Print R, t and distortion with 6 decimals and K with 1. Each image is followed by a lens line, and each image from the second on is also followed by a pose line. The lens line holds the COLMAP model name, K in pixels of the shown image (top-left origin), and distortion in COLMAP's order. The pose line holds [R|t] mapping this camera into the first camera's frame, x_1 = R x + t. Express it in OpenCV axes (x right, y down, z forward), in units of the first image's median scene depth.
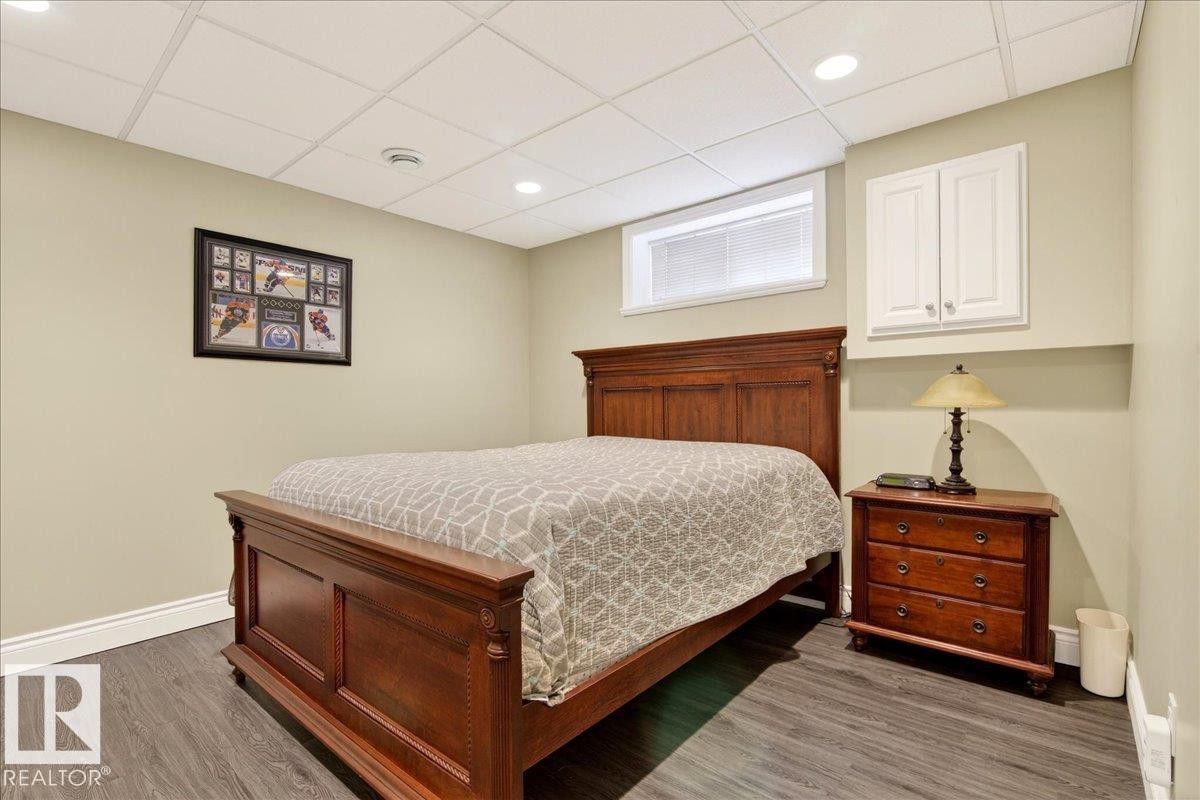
lens RADIAL K [[558.0, 0, 602.8], [0, 558.0, 406.3], [0, 0, 1]] dist [-0.020628, -0.000627]
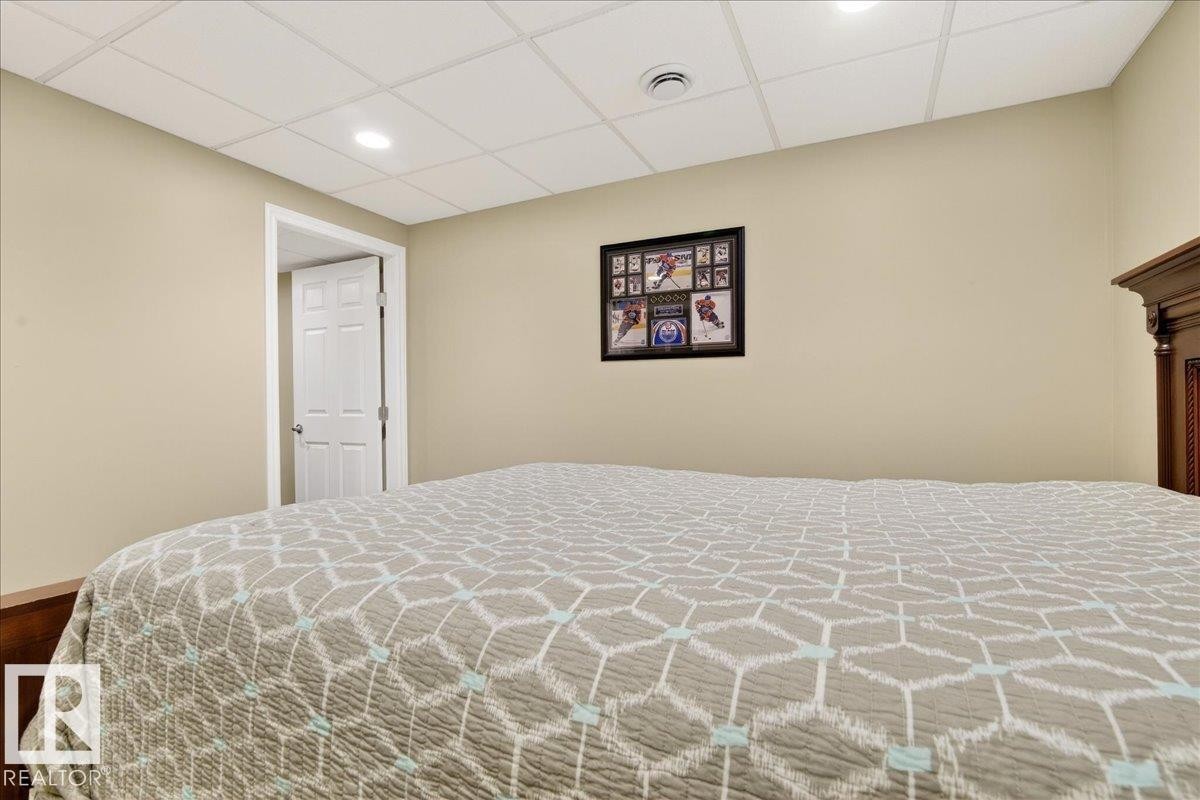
lens RADIAL K [[558.0, 0, 597.5], [0, 558.0, 403.0], [0, 0, 1]] dist [-0.020628, -0.000627]
pose [[0.236911, -0.001167, -0.971531, 0.325642], [0.001618, 0.999998, -0.000807, -0.003822], [0.971530, -0.001381, 0.236913, 0.656376]]
